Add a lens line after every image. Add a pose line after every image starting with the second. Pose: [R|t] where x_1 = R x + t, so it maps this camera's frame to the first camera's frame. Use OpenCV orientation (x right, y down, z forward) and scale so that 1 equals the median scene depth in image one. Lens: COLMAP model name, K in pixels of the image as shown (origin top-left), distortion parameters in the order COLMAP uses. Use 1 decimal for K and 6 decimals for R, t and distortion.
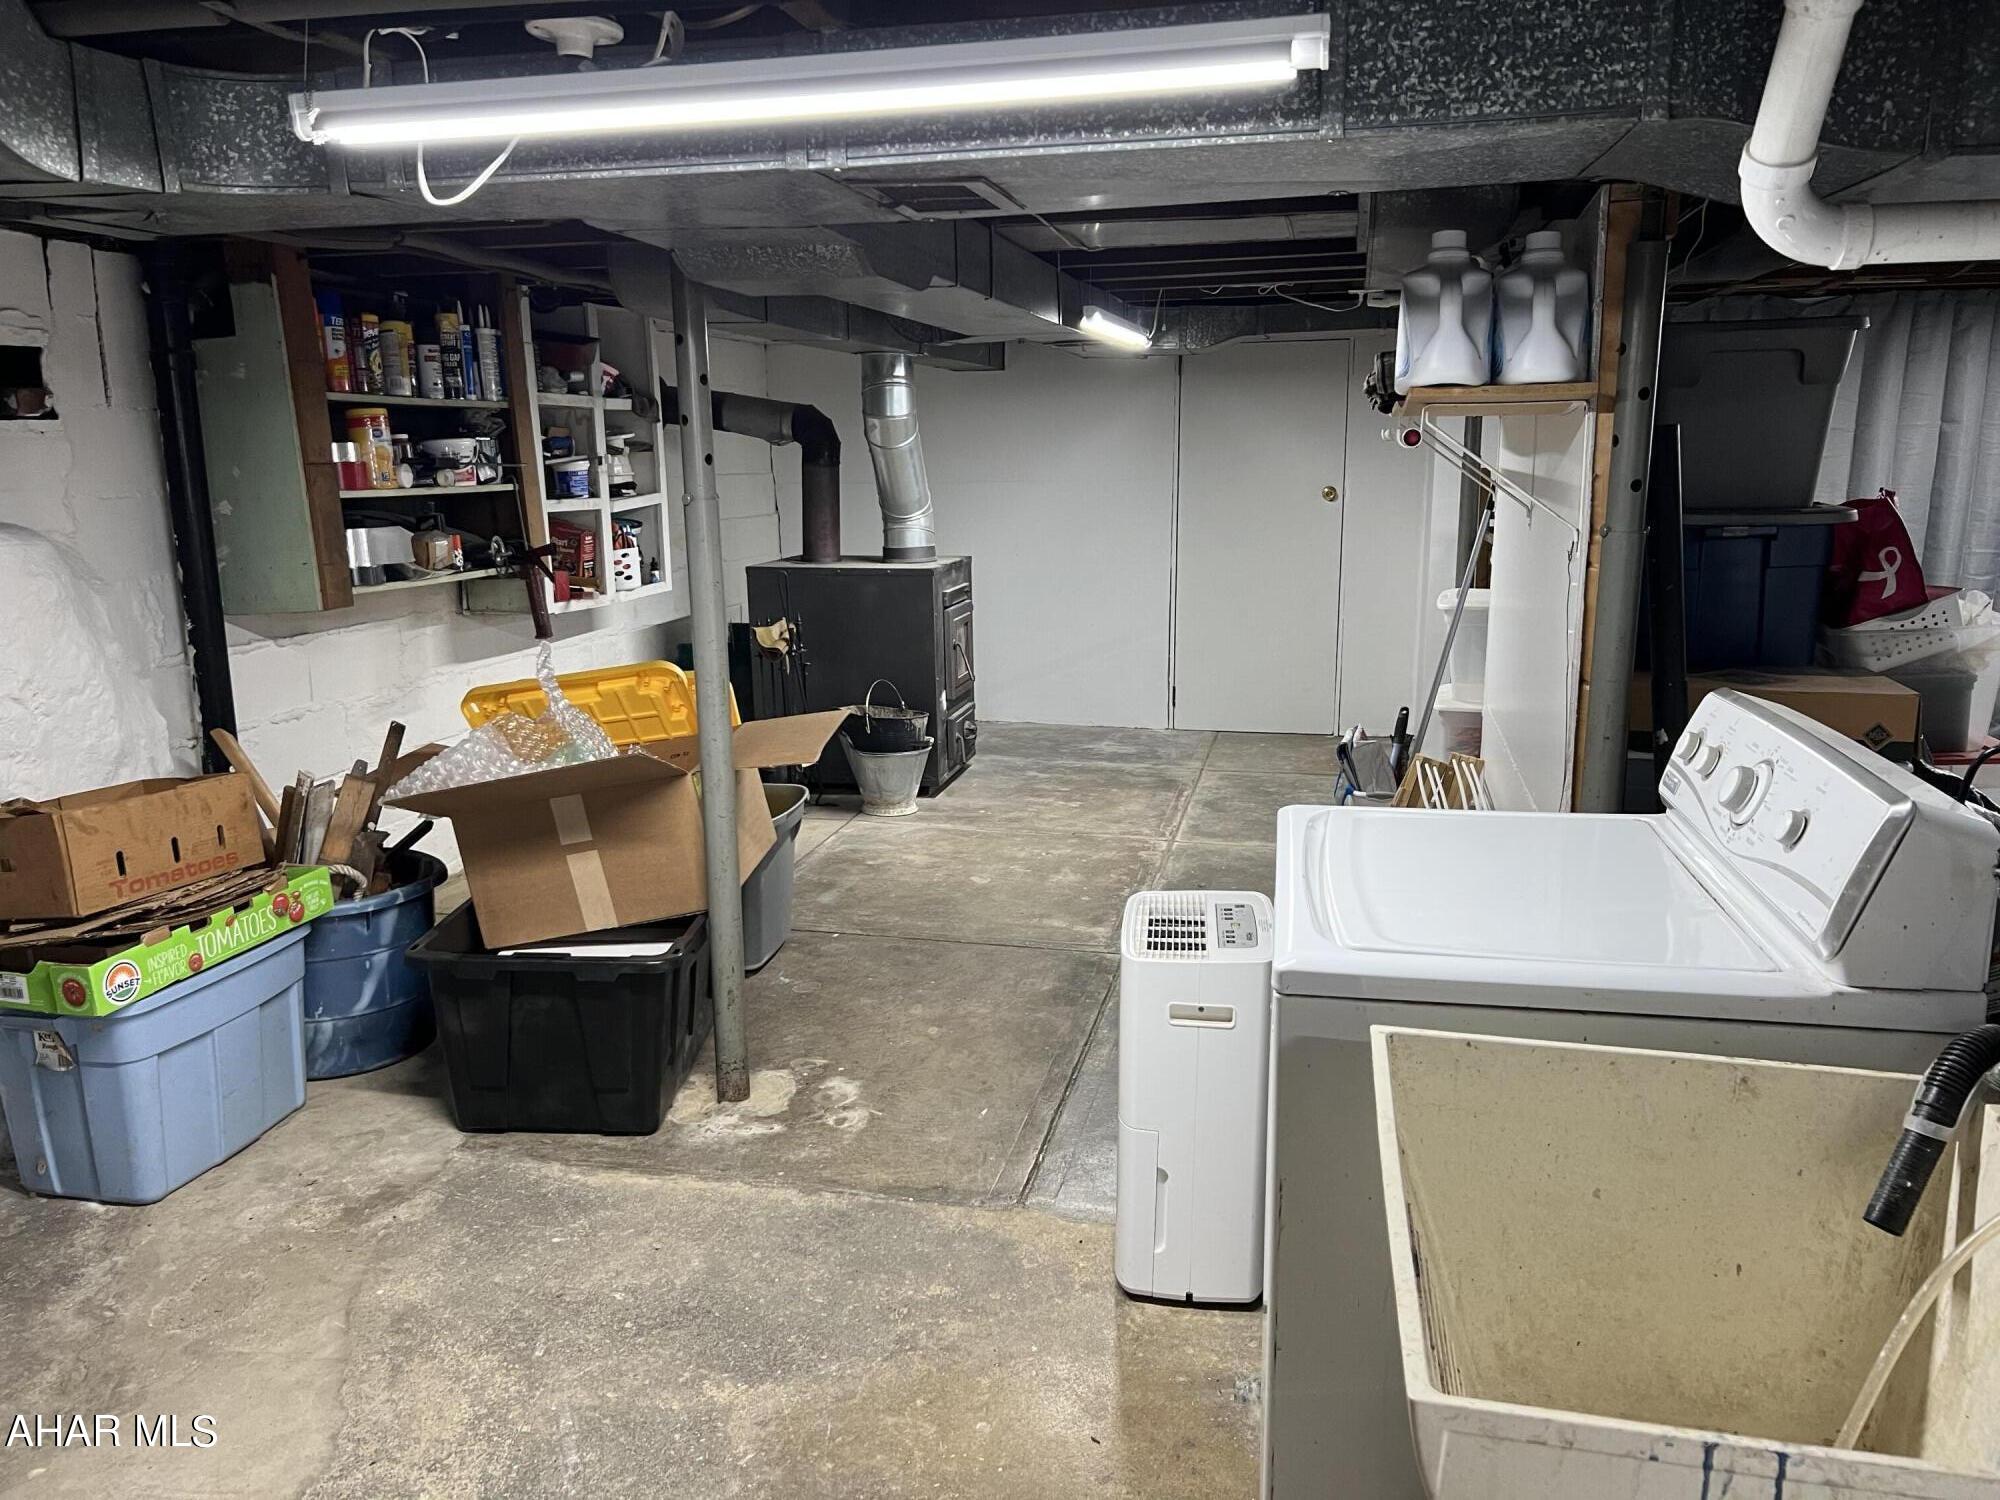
lens RADIAL K [[1514.3, 0, 998.5], [0, 1514.3, 758.0], [0, 0, 1]] dist [0.037236, -0.036269]
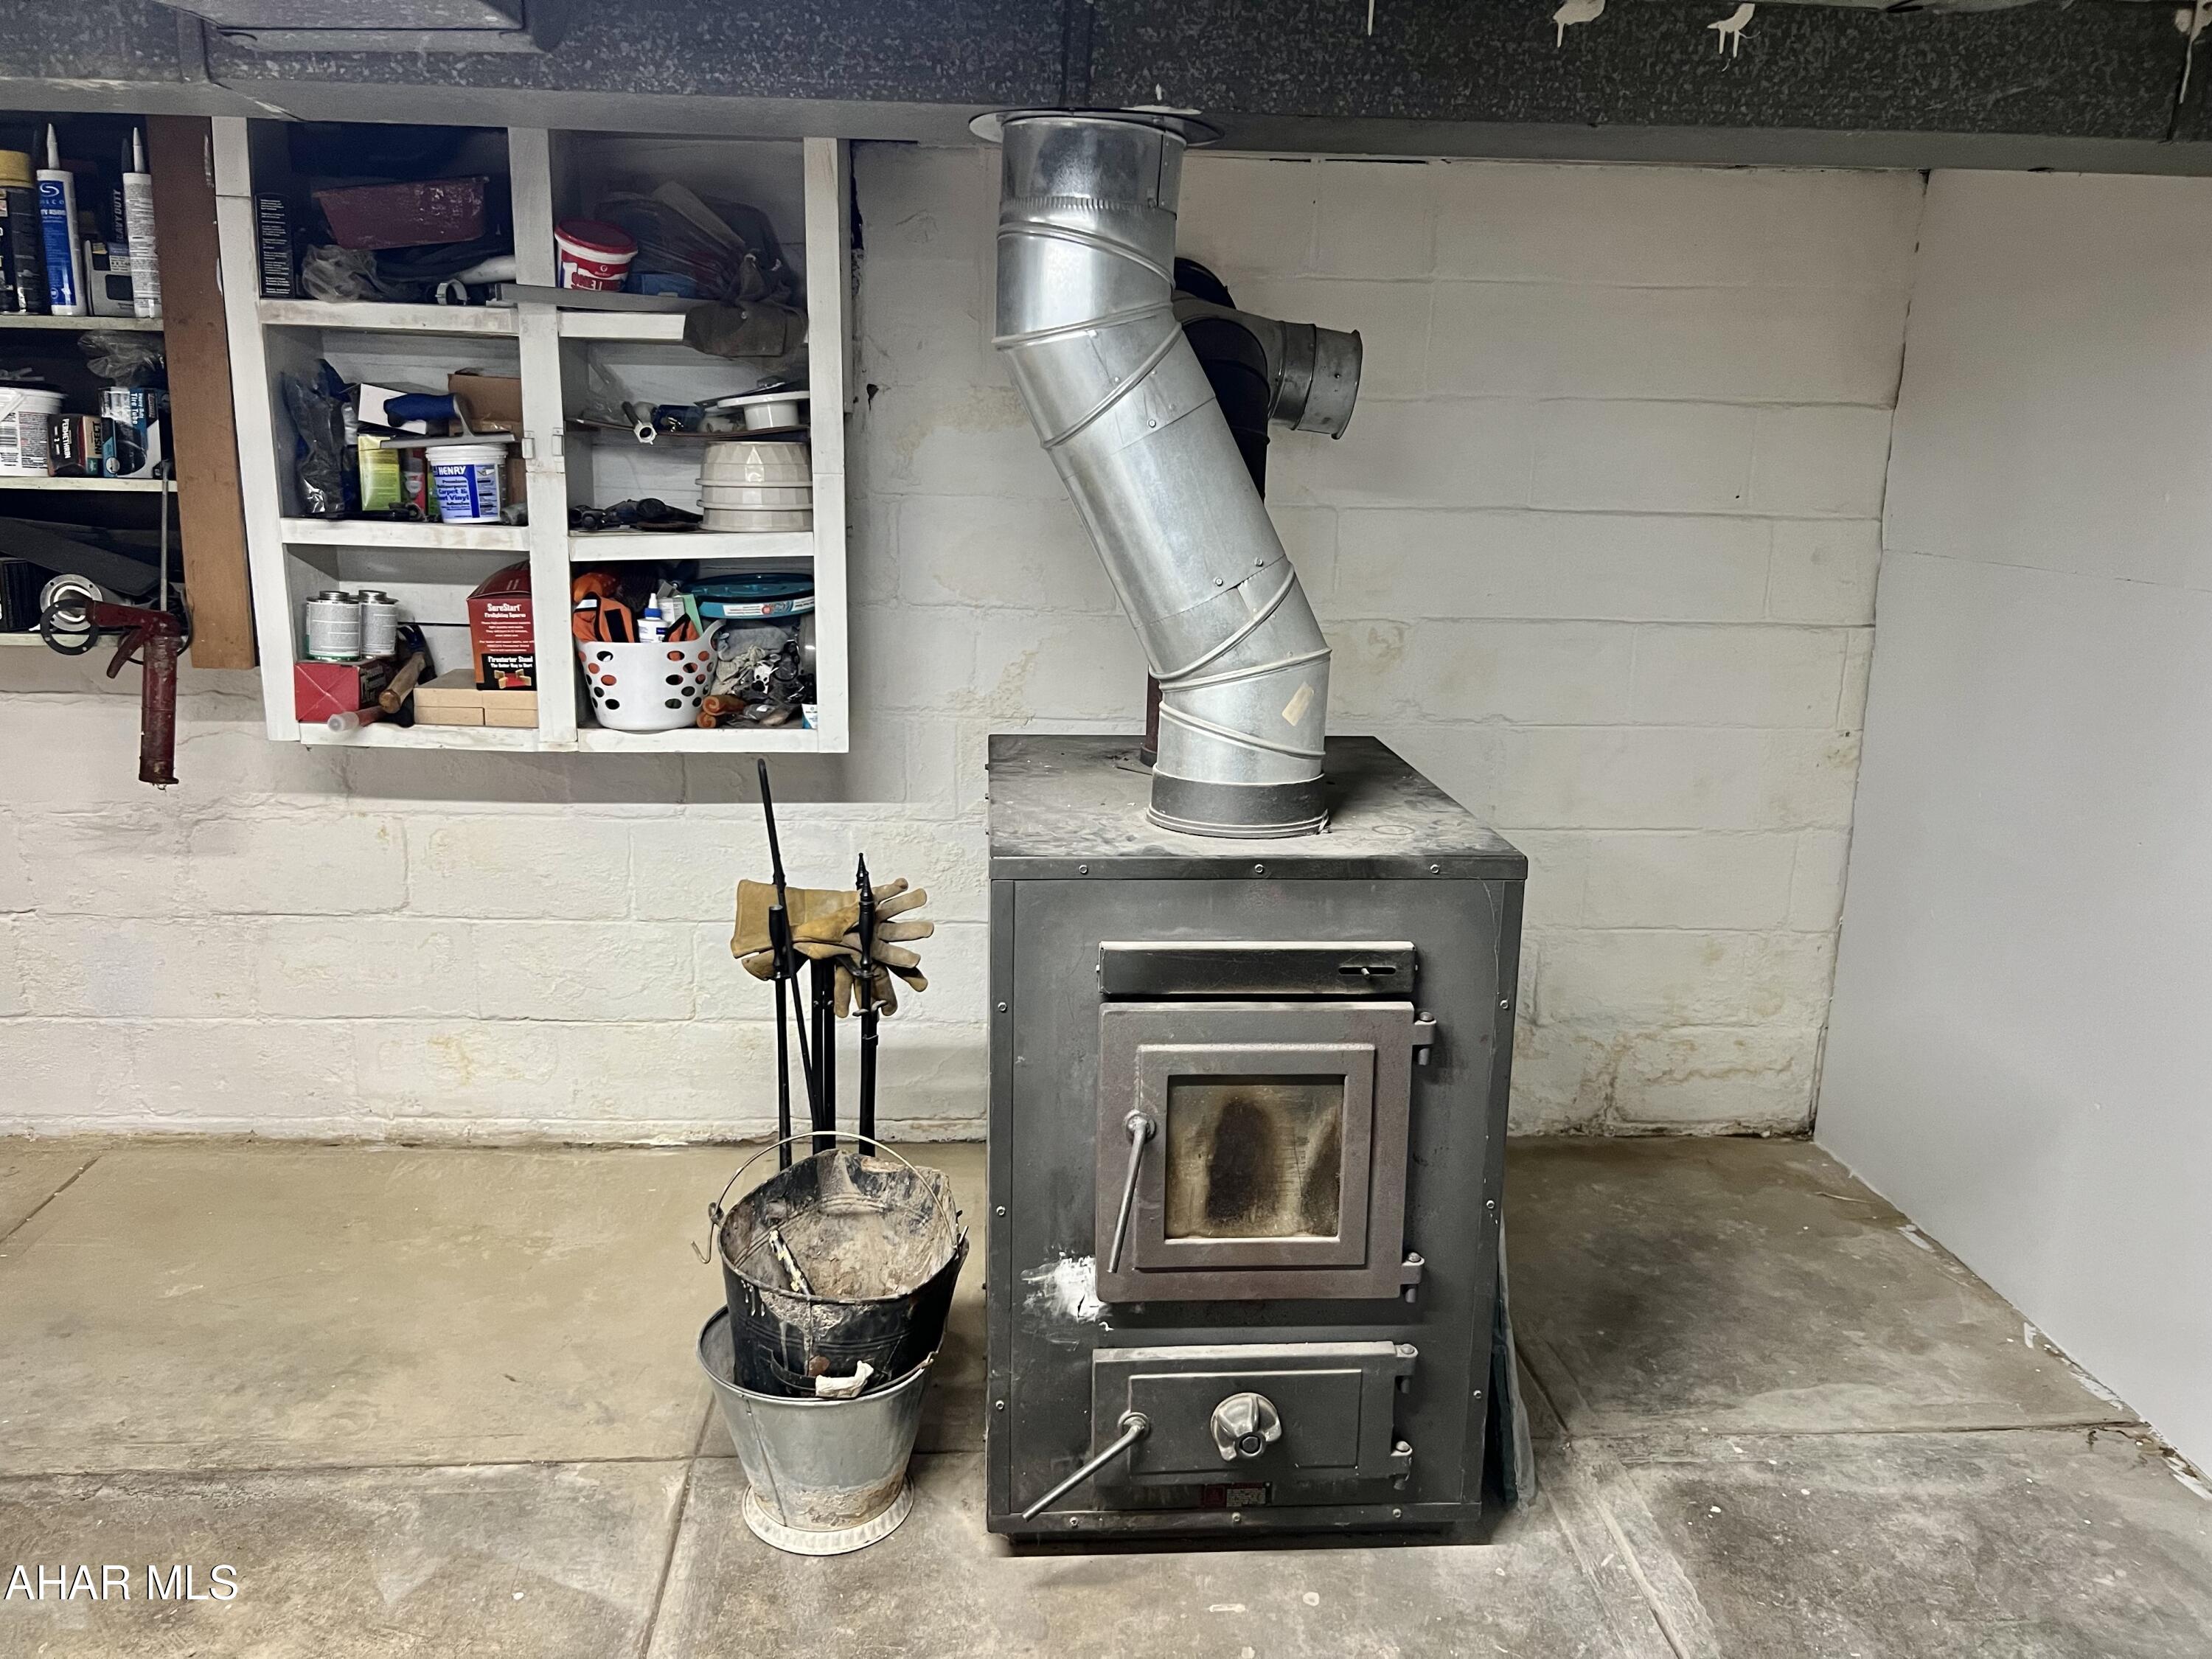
lens RADIAL K [[1674.8, 0, 1106.2], [0, 1674.8, 818.3], [0, 0, 1]] dist [0.037236, -0.036269]
pose [[0.286999, 0.209994, -0.934630, 0.268892], [-0.218286, 0.964344, 0.149641, -0.184036], [0.932729, 0.161069, 0.322605, 0.927518]]
